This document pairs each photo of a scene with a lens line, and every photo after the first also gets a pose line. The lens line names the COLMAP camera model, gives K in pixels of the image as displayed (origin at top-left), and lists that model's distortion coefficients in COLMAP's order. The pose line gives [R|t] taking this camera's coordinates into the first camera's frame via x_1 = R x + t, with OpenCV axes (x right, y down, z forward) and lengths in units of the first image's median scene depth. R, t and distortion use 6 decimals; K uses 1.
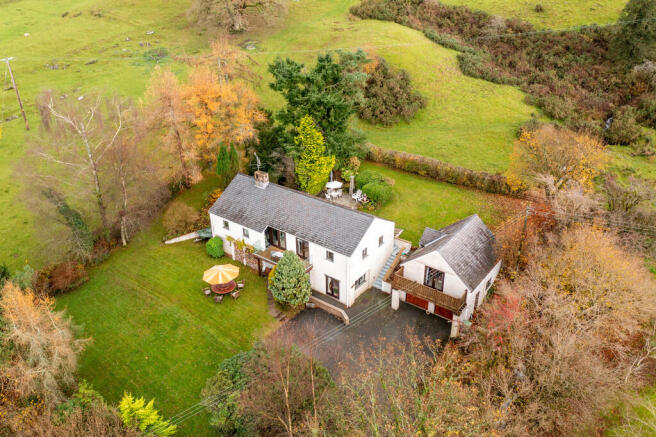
lens RADIAL K [[527.5, 0, 328.0], [0, 527.5, 218.5], [0, 0, 1]] dist [0.016130, 0.006711]
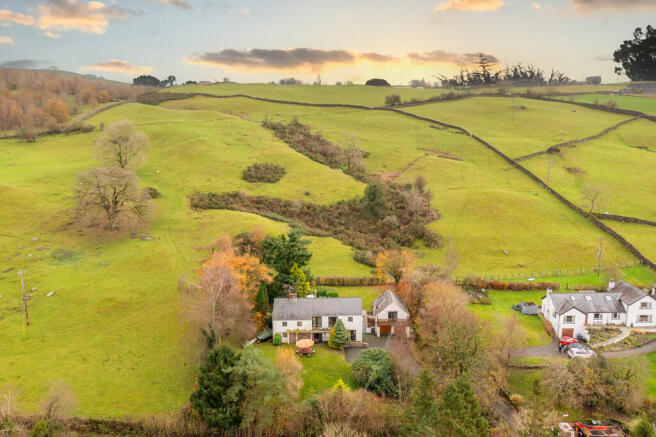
lens RADIAL K [[535.5, 0, 328.0], [0, 535.5, 218.5], [0, 0, 1]] dist [0.028720, 0.005534]
pose [[0.793715, -0.118869, 0.596562, -1.066022], [0.289208, 0.936528, -0.198176, 0.075723], [-0.535140, 0.329826, 0.777715, -0.638123]]
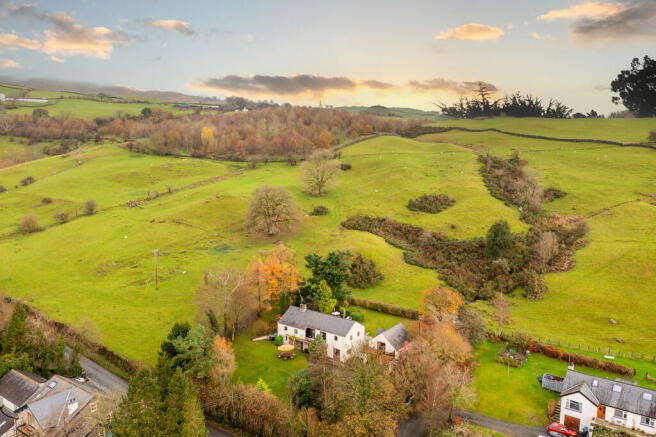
lens RADIAL K [[527.5, 0, 328.0], [0, 527.5, 218.5], [0, 0, 1]] dist [0.016130, 0.006711]
pose [[0.999439, 0.020346, 0.026602, -0.081137], [-0.009987, 0.939232, -0.343136, 0.294346], [-0.031967, 0.342678, 0.938909, -1.048600]]
